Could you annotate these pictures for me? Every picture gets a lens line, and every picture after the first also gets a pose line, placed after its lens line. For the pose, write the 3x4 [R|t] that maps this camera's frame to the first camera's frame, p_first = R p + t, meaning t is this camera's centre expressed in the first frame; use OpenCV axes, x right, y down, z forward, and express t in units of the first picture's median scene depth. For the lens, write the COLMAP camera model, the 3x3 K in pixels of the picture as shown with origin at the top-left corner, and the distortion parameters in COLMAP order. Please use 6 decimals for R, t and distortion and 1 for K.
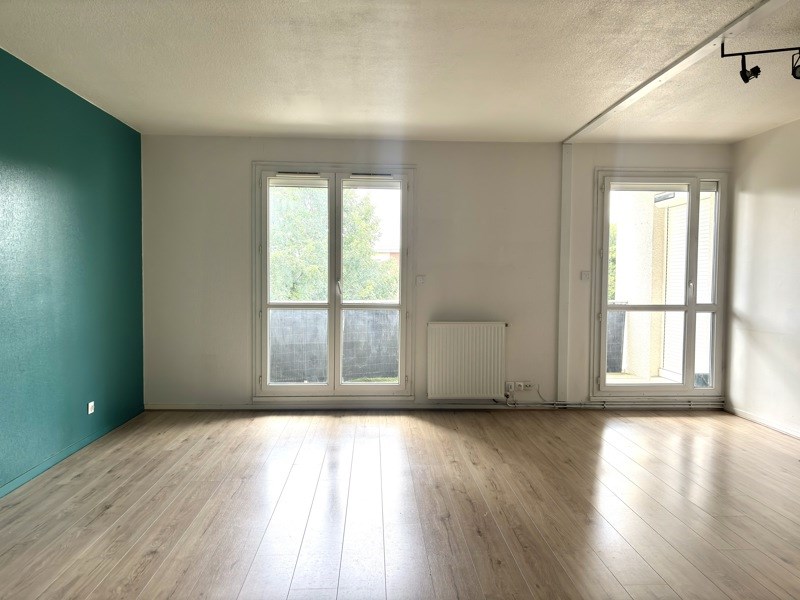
lens RADIAL K [[601.3, 0, 400.0], [0, 601.3, 300.0], [0, 0, 1]] dist [0.071060, 0.001263]
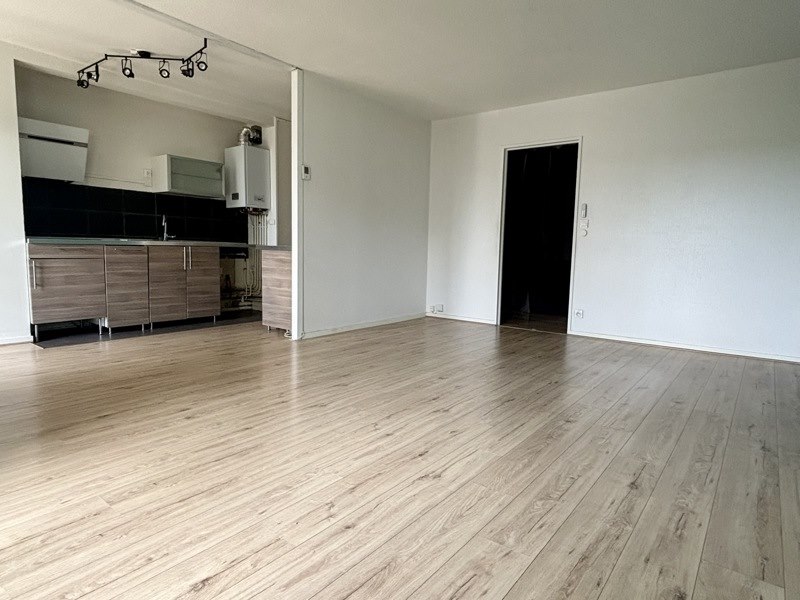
lens RADIAL K [[482.5, 0, 400.0], [0, 482.5, 300.0], [0, 0, 1]] dist [-0.001041, -0.001398]
pose [[-0.762844, -0.091564, 0.640067, -0.540581], [0.003158, 0.989383, 0.145298, 0.036342], [-0.646575, 0.112861, -0.754455, 1.403055]]
